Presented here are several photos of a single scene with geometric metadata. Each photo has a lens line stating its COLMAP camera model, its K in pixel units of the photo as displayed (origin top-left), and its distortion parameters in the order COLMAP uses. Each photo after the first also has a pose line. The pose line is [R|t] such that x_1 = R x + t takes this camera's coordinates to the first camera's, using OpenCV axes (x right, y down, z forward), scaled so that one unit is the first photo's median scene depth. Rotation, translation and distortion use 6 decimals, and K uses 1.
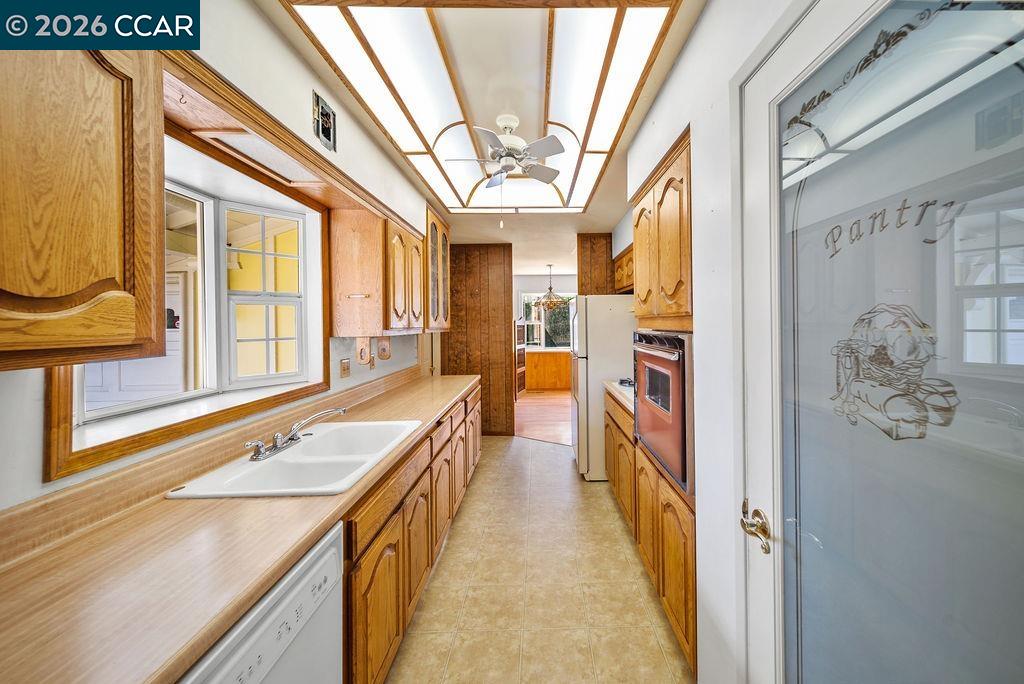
lens RADIAL K [[408.4, 0, 510.7], [0, 408.4, 323.0], [0, 0, 1]] dist [0.001064, -0.003242]
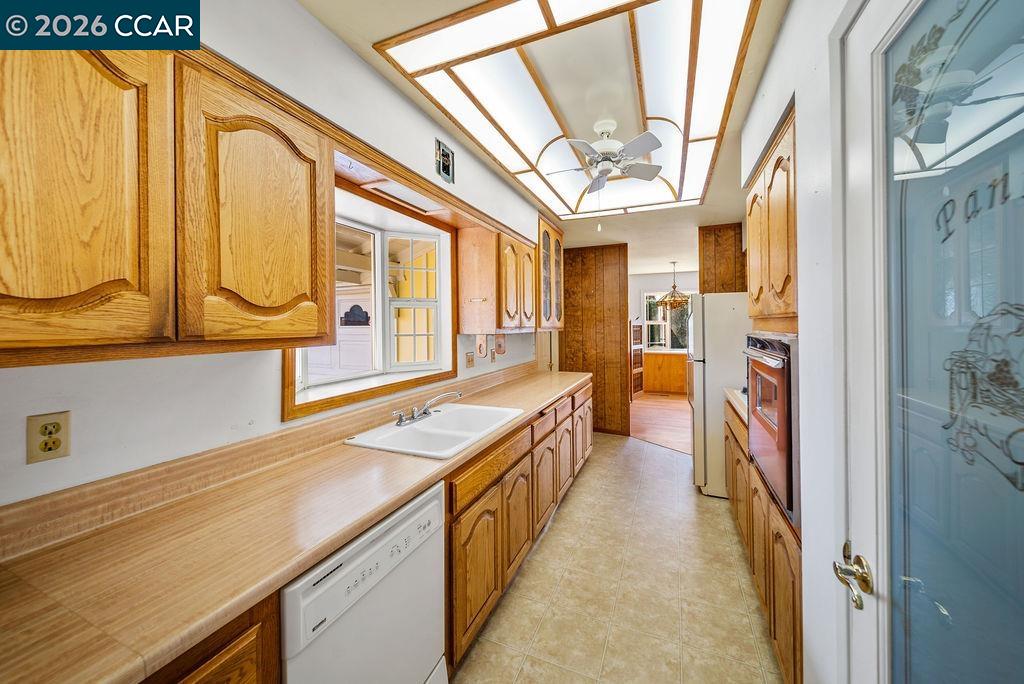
lens RADIAL K [[408.4, 0, 510.7], [0, 408.4, 323.0], [0, 0, 1]] dist [0.001064, -0.003242]
pose [[0.896017, 0.006364, -0.443973, 0.246117], [-0.004052, 0.999973, 0.006157, -0.006576], [0.444000, -0.003718, 0.896019, -0.024797]]
